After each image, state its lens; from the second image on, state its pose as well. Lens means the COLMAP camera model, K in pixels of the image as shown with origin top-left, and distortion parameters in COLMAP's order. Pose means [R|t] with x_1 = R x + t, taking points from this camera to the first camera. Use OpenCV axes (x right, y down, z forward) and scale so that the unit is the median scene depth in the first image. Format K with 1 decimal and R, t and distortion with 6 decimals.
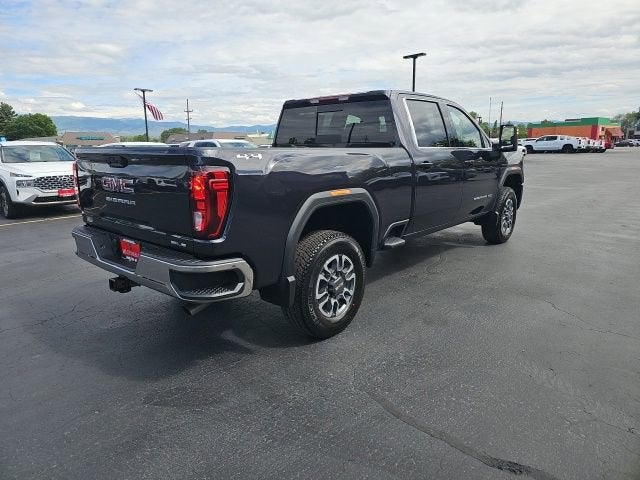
lens RADIAL K [[417.8, 0, 323.5], [0, 417.8, 233.3], [0, 0, 1]] dist [0.046904, -0.029465]
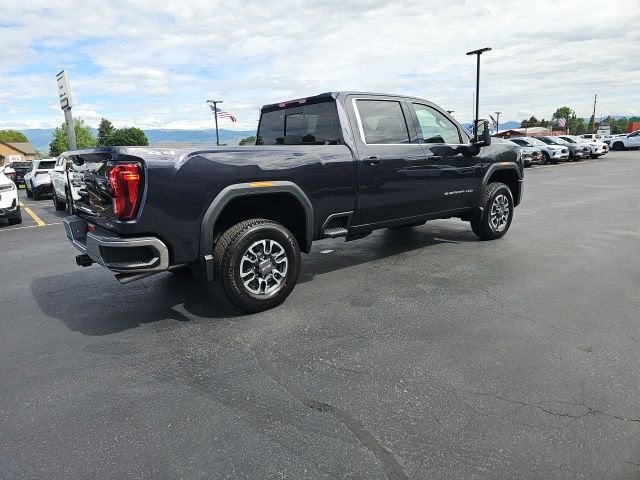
lens RADIAL K [[417.8, 0, 324.7], [0, 417.8, 243.1], [0, 0, 1]] dist [0.046904, -0.029465]
pose [[0.985179, 0.010439, -0.171209, 0.321826], [-0.008422, 0.999886, 0.012507, 0.036642], [0.171320, -0.010880, 0.985155, -0.079294]]
